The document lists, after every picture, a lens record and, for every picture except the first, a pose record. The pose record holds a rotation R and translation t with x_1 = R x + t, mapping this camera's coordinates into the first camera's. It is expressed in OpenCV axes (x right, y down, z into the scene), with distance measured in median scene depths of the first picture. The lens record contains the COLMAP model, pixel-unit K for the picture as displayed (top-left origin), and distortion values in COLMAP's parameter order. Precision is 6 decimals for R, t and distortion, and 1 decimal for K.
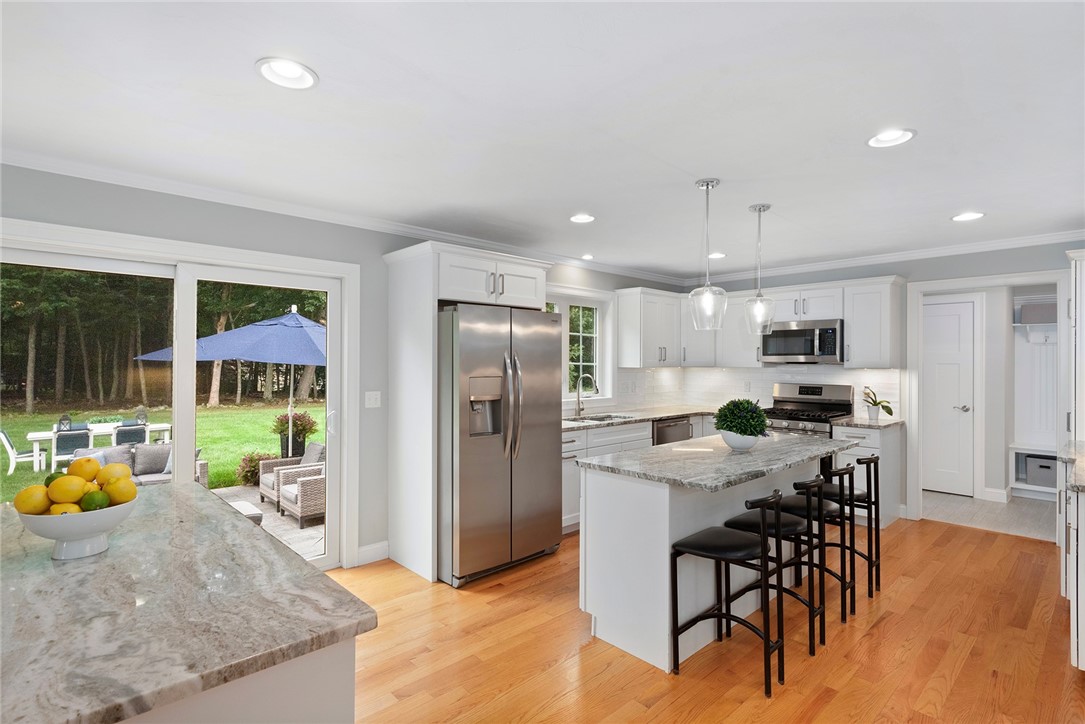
lens RADIAL K [[534.8, 0, 548.7], [0, 534.8, 360.0], [0, 0, 1]] dist [0.007897, -0.000389]
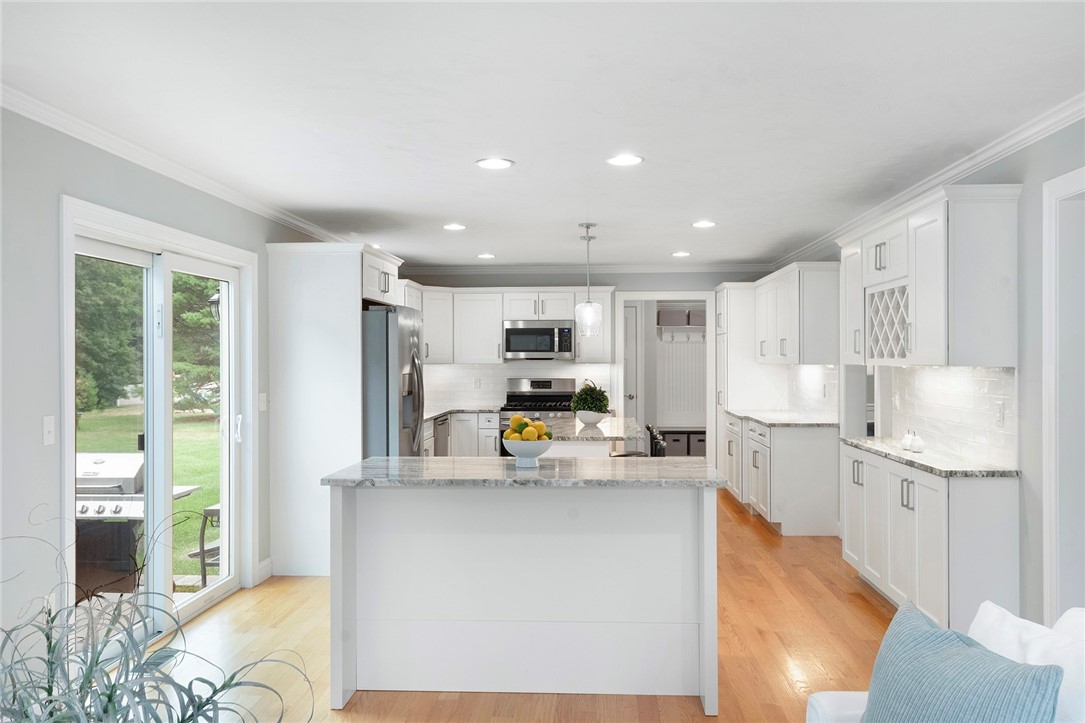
lens RADIAL K [[865.8, 0, 534.8], [0, 865.8, 357.7], [0, 0, 1]] dist [0.001345, 0.000187]
pose [[0.742928, -0.005035, 0.669352, -0.962369], [0.002909, 0.999987, 0.004292, -0.006090], [-0.669365, -0.001242, 0.742933, -0.400922]]
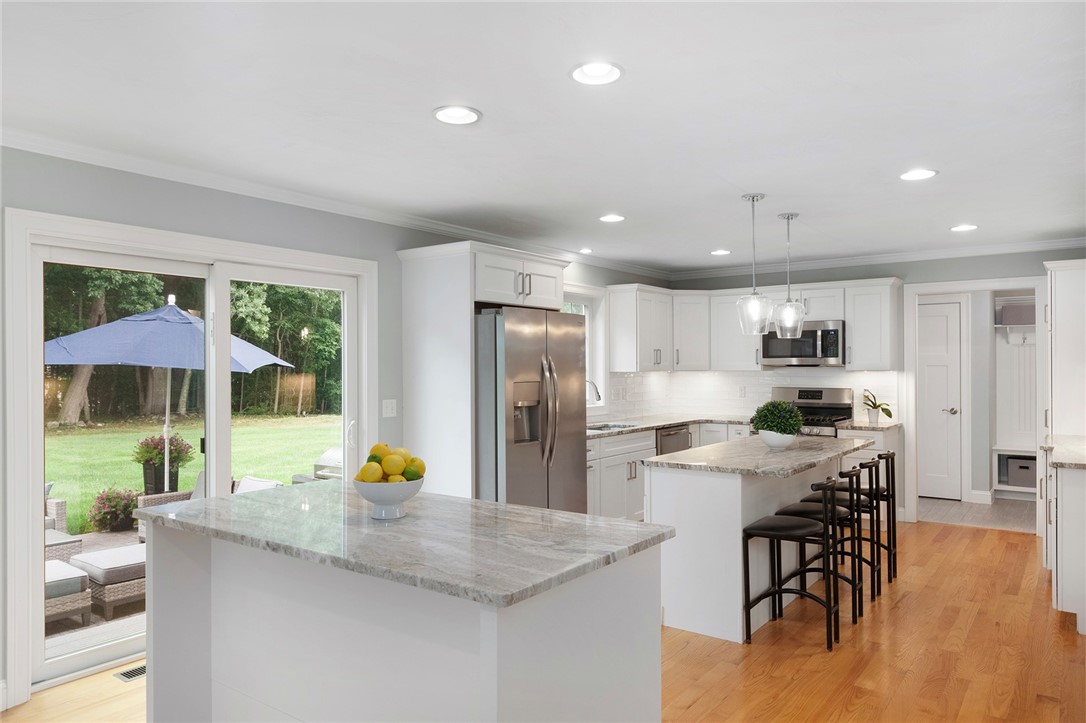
lens RADIAL K [[723.2, 0, 543.7], [0, 723.2, 361.9], [0, 0, 1]] dist [0.006875, -0.001911]
pose [[0.985504, -0.005450, 0.169562, -0.275146], [0.005910, 0.999980, -0.002210, -0.001388], [-0.169546, 0.003180, 0.985517, -0.264154]]
